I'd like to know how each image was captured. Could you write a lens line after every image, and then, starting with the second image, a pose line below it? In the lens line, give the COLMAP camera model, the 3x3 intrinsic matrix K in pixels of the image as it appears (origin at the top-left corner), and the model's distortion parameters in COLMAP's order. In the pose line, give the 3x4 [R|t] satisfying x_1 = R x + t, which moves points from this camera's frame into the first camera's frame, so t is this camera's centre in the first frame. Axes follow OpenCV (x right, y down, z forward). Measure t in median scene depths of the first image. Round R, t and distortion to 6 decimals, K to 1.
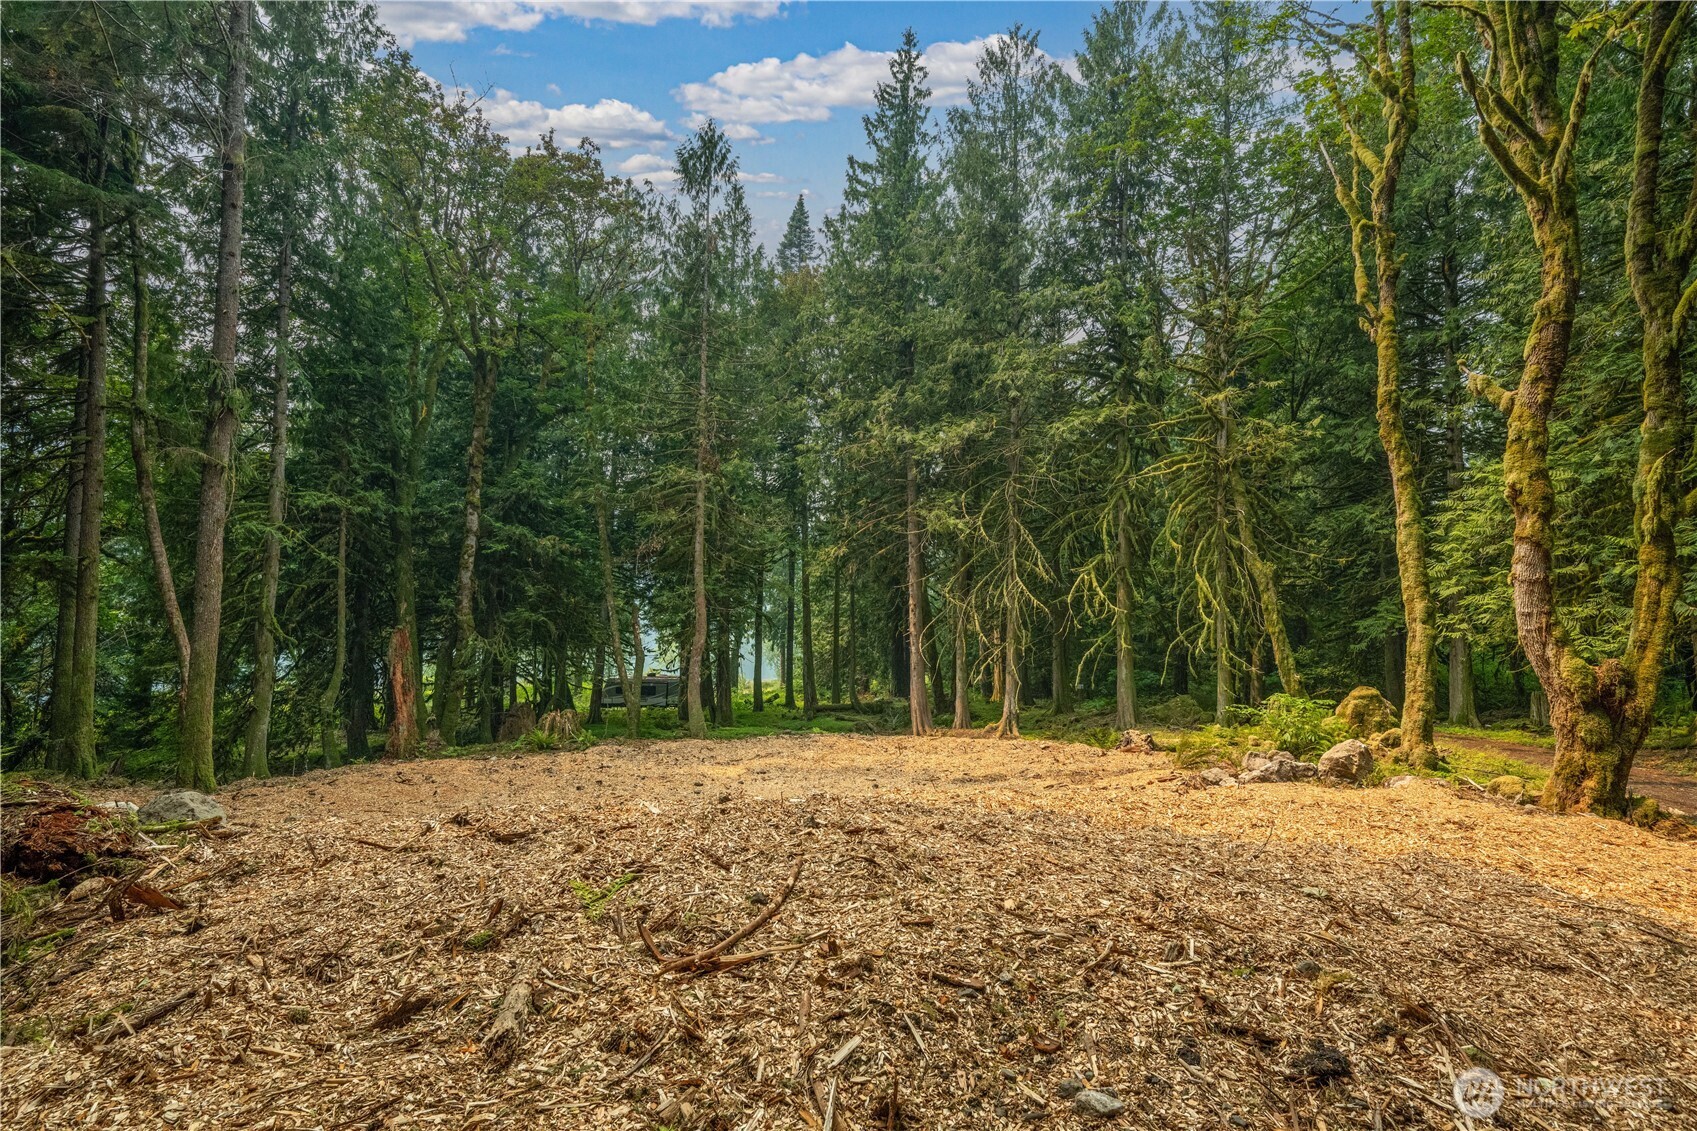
lens RADIAL K [[831.2, 0, 848.8], [0, 831.2, 565.5], [0, 0, 1]] dist [-0.000189, 0.000314]
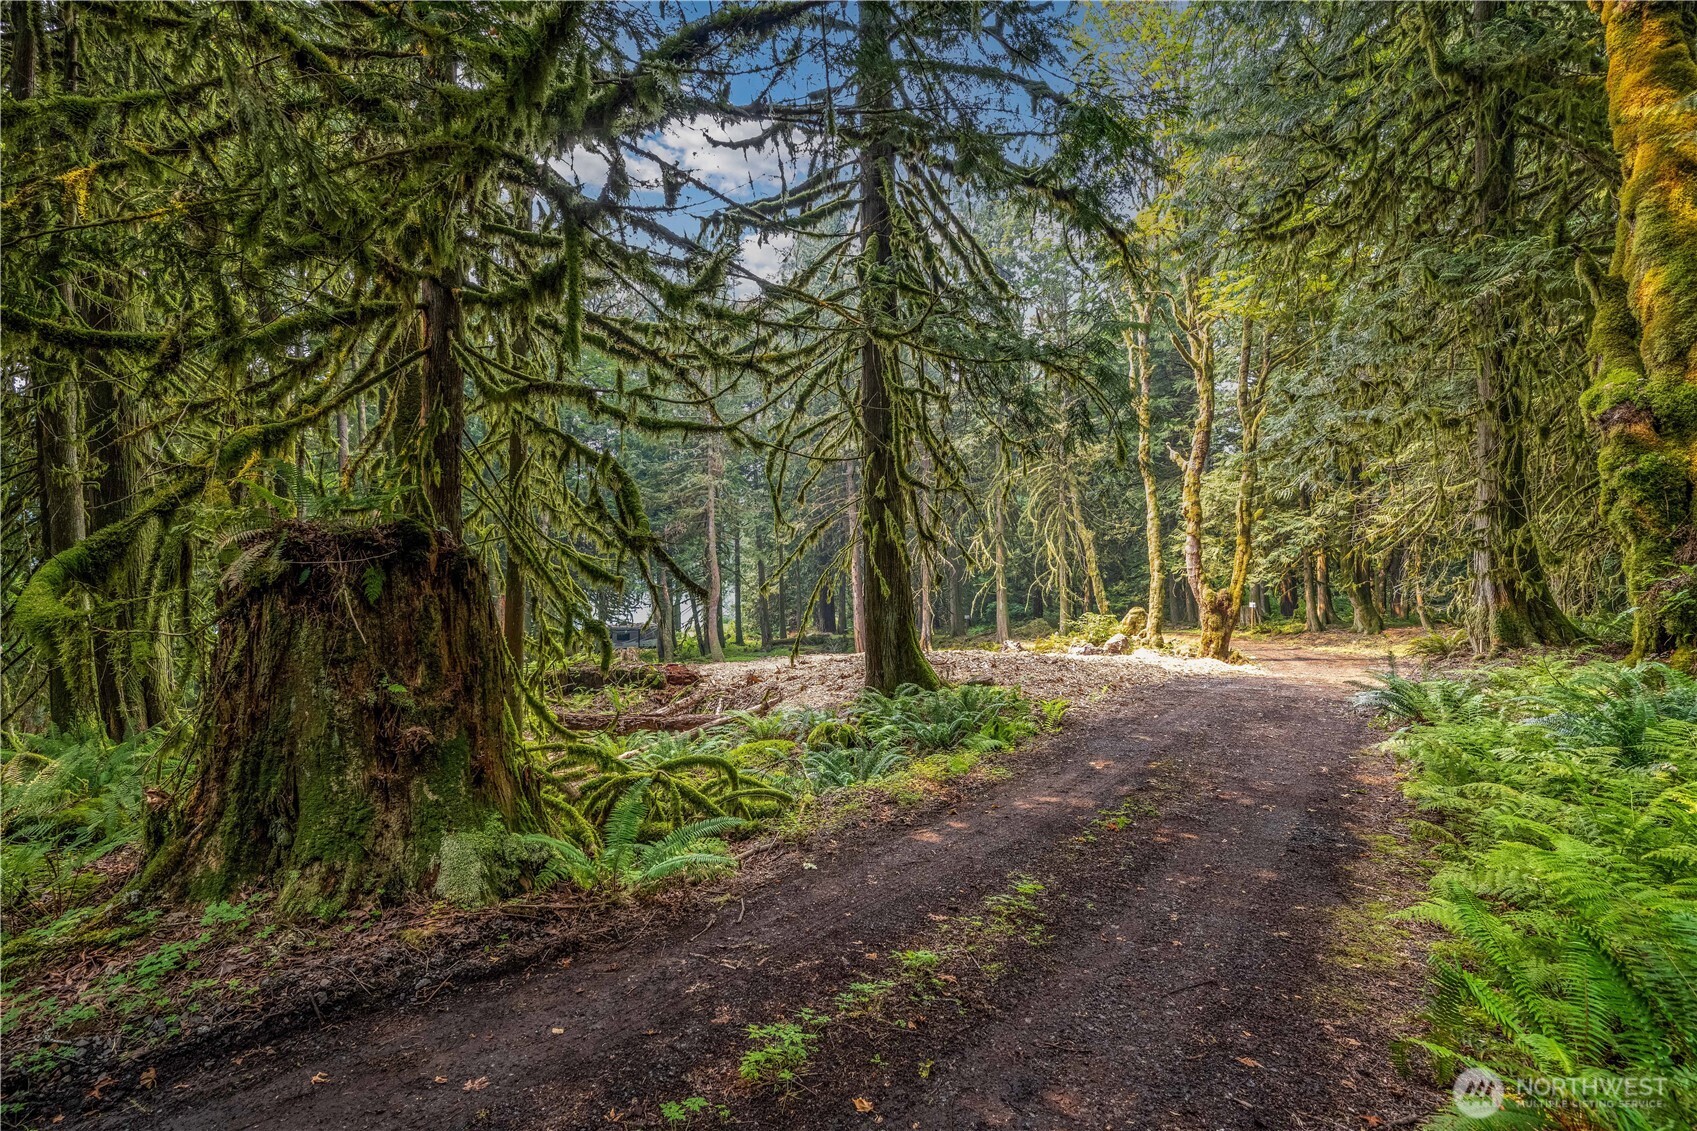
lens RADIAL K [[828.9, 0, 848.1], [0, 828.9, 564.6], [0, 0, 1]] dist [-0.000757, -0.000018]
pose [[0.988144, -0.034510, 0.149604, -0.181549], [0.024309, 0.997287, 0.069488, -0.060228], [-0.151596, -0.065028, 0.986301, -0.475659]]
